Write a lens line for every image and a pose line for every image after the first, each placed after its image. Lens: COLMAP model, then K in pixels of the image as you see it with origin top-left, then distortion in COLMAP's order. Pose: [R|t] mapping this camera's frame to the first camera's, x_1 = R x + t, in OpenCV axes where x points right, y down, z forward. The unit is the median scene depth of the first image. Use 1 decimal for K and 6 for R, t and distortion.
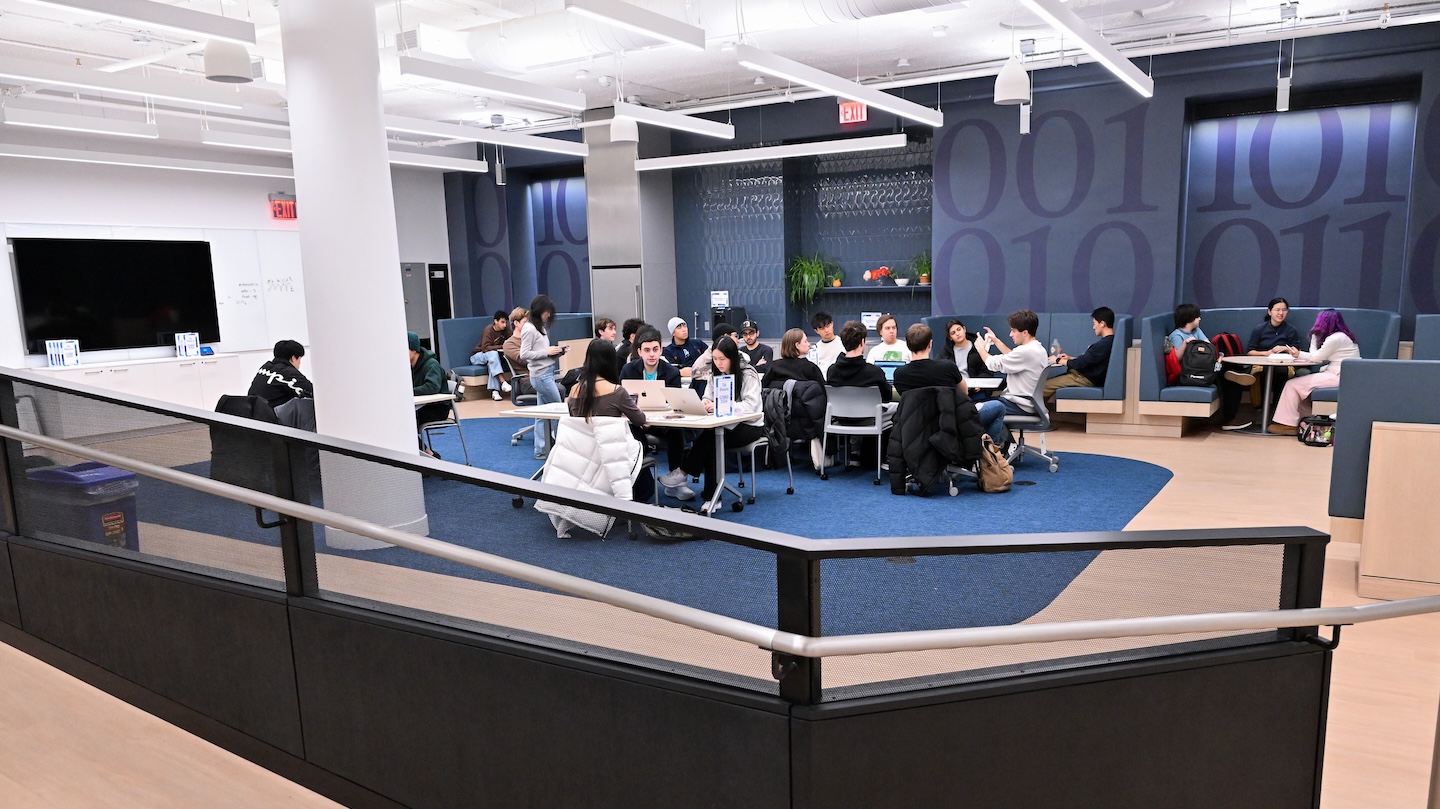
lens RADIAL K [[993.4, 0, 755.9], [0, 993.4, 486.7], [0, 0, 1]] dist [-0.000220, 0.003677]
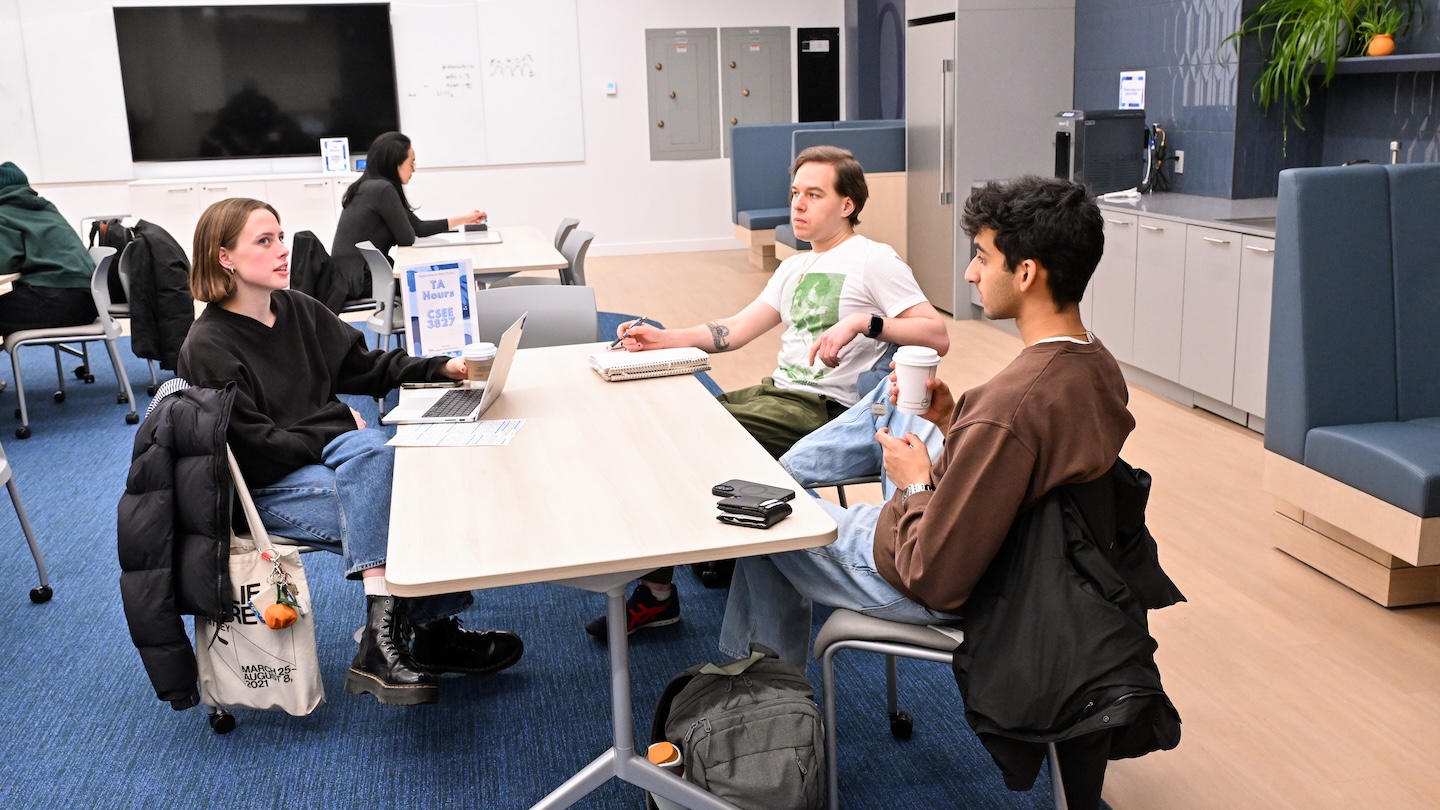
lens RADIAL K [[1293.5, 0, 720.0], [0, 1293.5, 405.0], [0, 0, 1]] dist [0.002973, 0.008891]
pose [[0.668226, 0.178633, -0.722194, 0.282183], [-0.140013, 0.983595, 0.113740, -0.109257], [0.730664, 0.025112, 0.682275, 0.571051]]
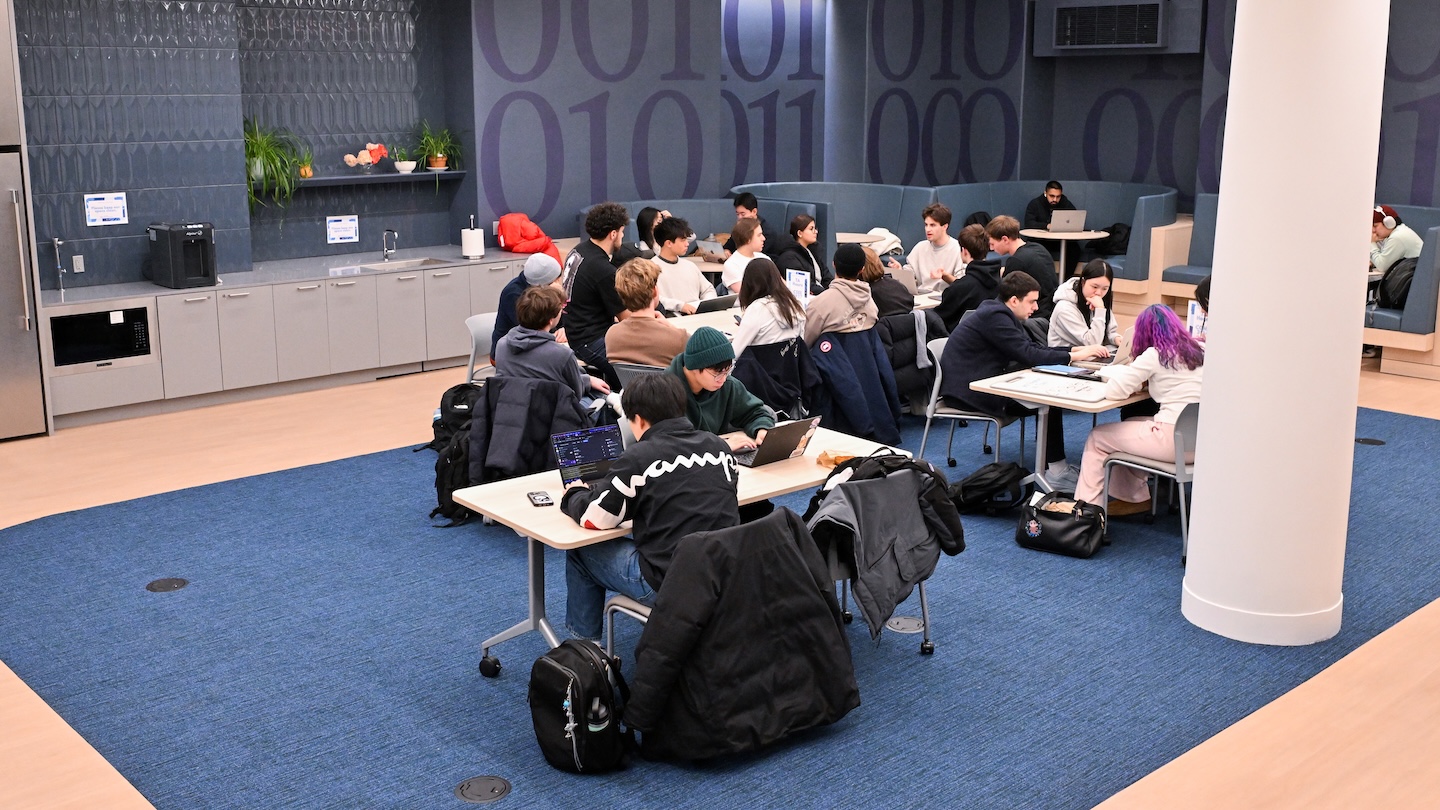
lens RADIAL K [[1415.1, 0, 720.0], [0, 1415.1, 405.0], [0, 0, 1]] dist [0.002841, 0.015818]
pose [[0.295814, -0.191910, 0.935769, -0.703158], [0.187549, 0.972213, 0.140096, -0.147792], [-0.936653, 0.134061, 0.323587, 0.536100]]
